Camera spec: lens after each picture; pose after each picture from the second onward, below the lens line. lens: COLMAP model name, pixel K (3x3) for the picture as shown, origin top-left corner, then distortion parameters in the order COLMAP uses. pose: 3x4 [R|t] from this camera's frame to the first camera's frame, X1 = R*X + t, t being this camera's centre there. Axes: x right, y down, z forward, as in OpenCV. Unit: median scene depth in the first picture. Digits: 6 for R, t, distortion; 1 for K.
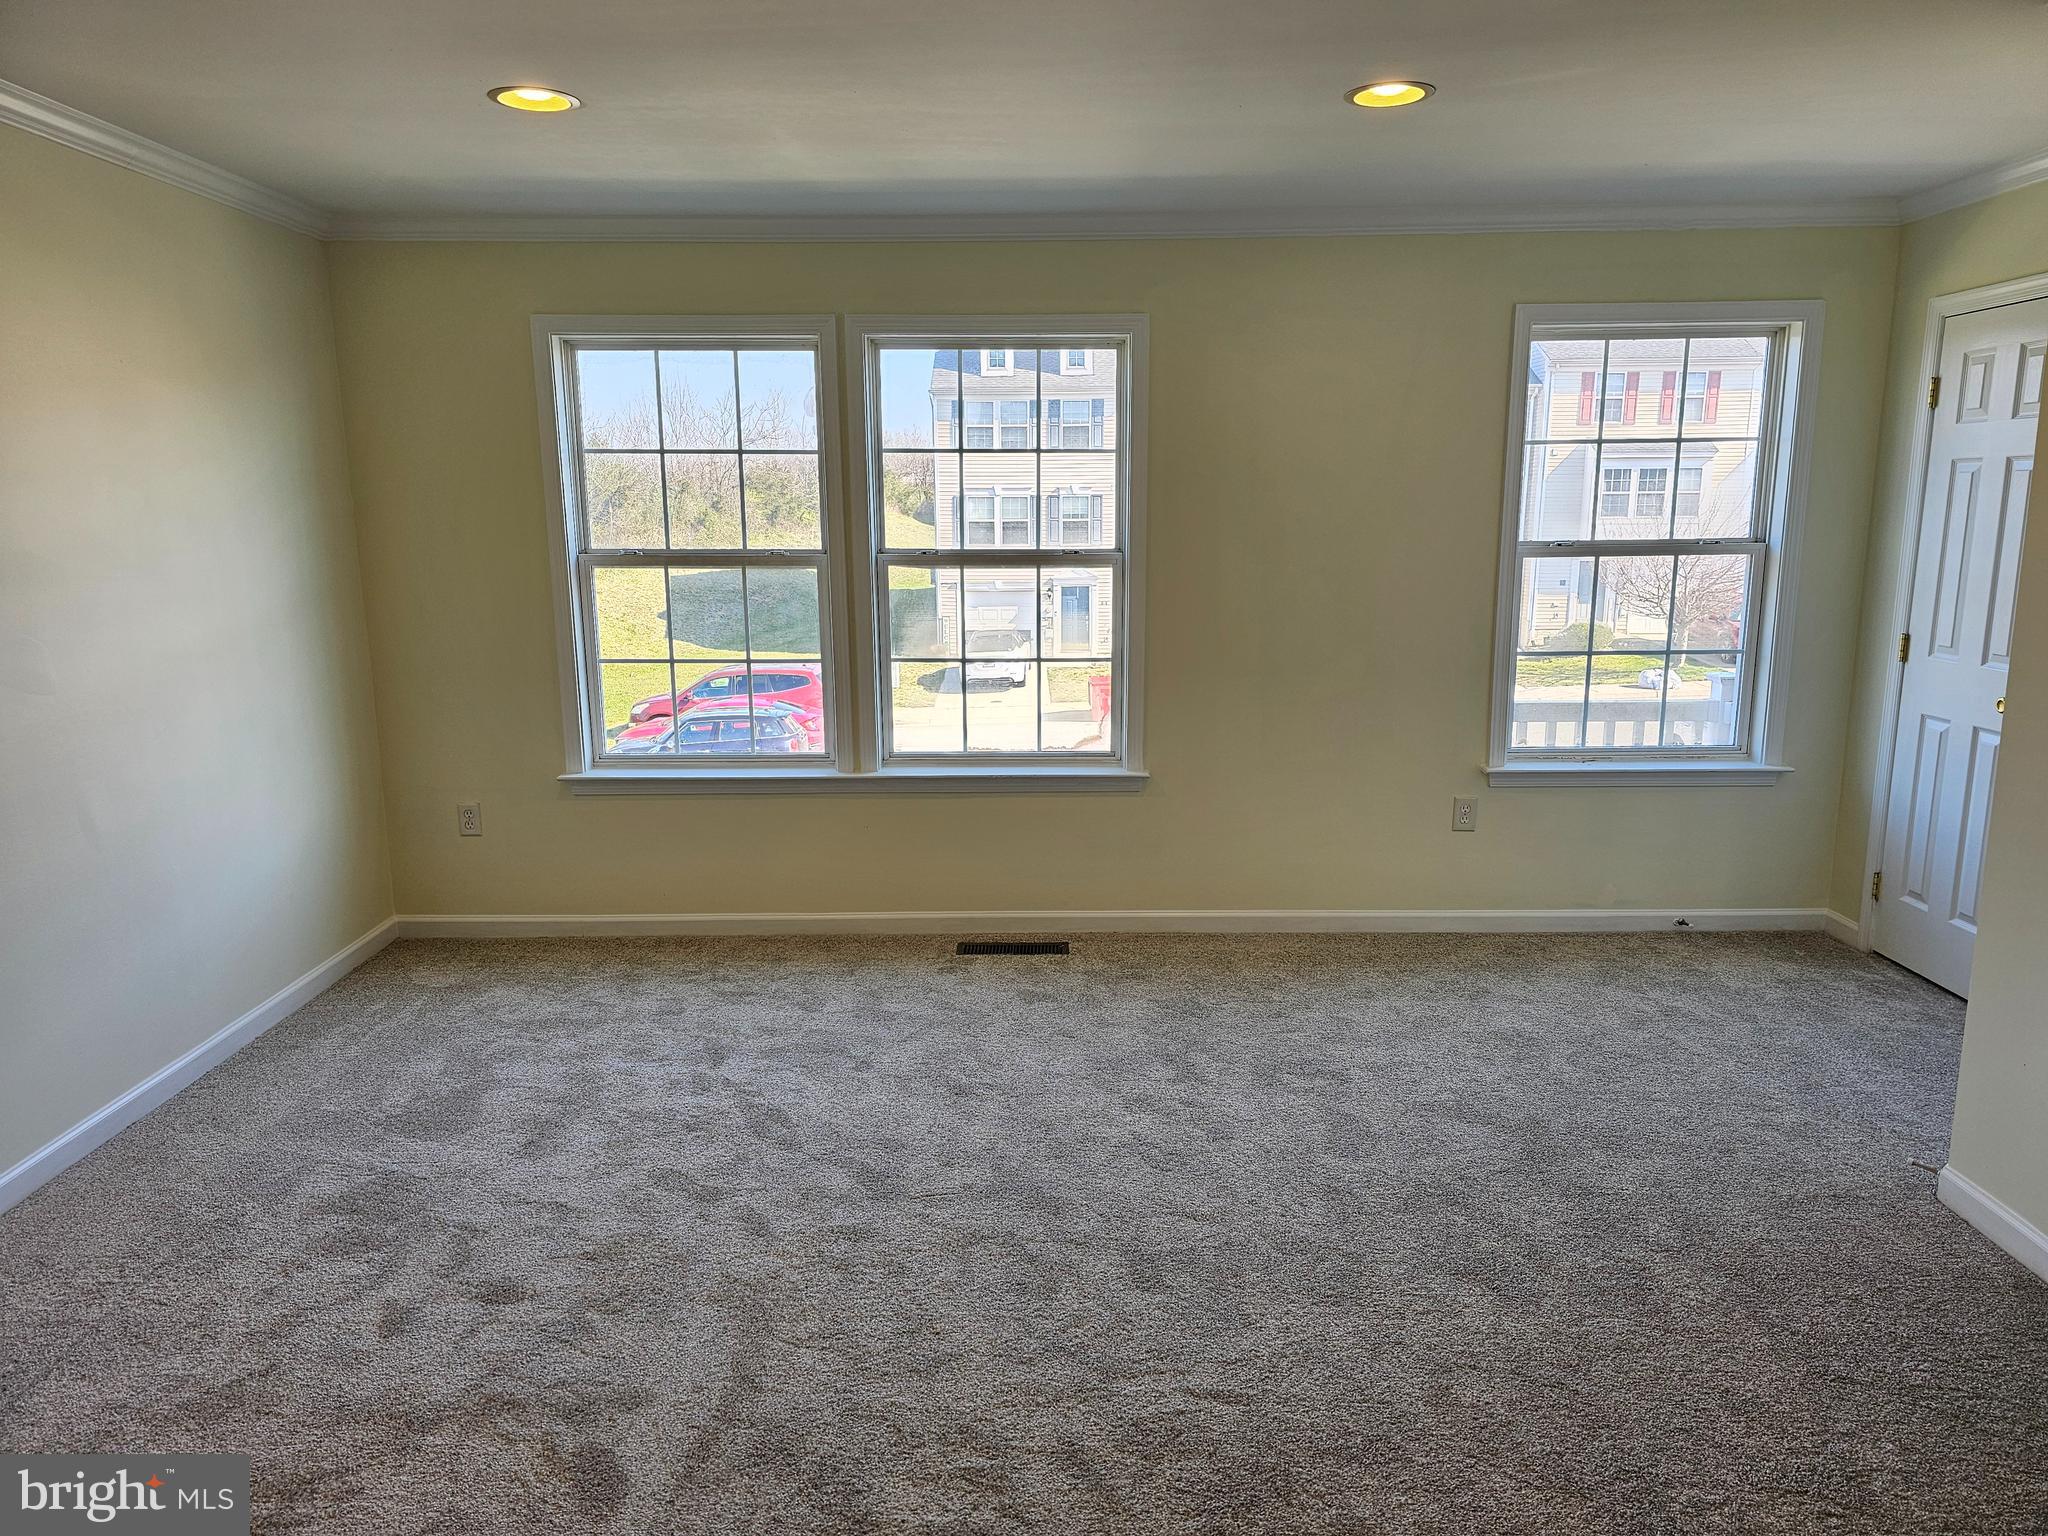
lens RADIAL K [[1369.8, 0, 1018.4], [0, 1369.8, 784.0], [0, 0, 1]] dist [0.056759, -0.012628]
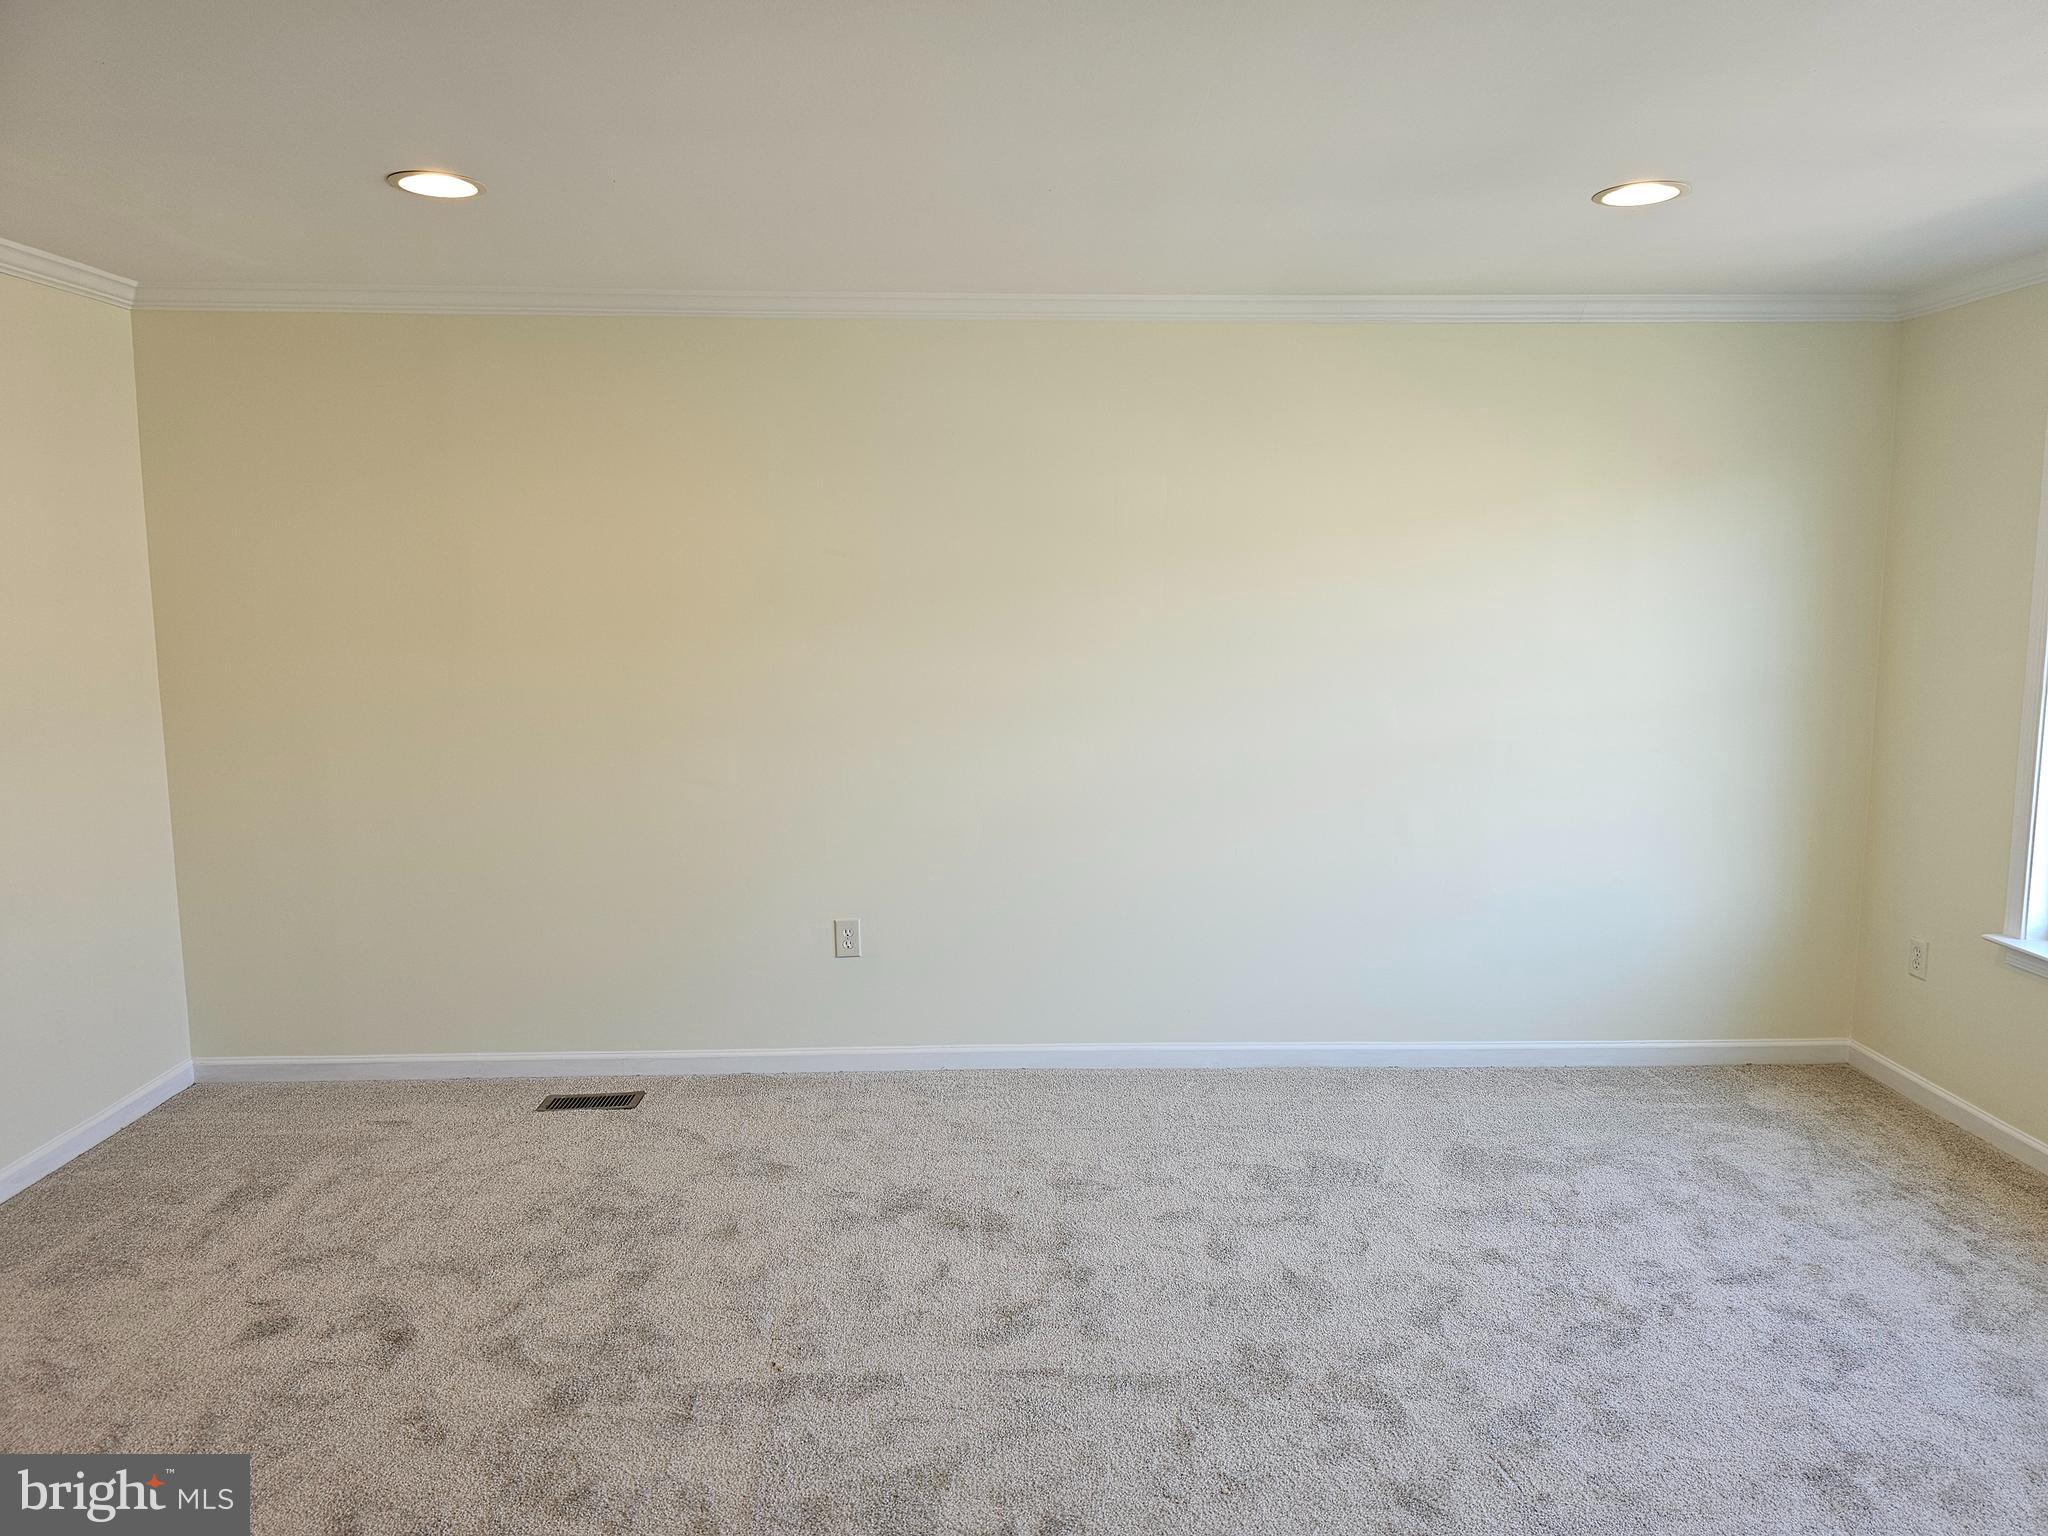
lens RADIAL K [[1369.8, 0, 1043.4], [0, 1369.8, 764.2], [0, 0, 1]] dist [0.056759, -0.012628]
pose [[0.014292, 0.124082, -0.992169, 0.552550], [-0.191460, 0.974250, 0.119083, -0.114058], [0.981396, 0.188259, 0.037681, 0.519836]]
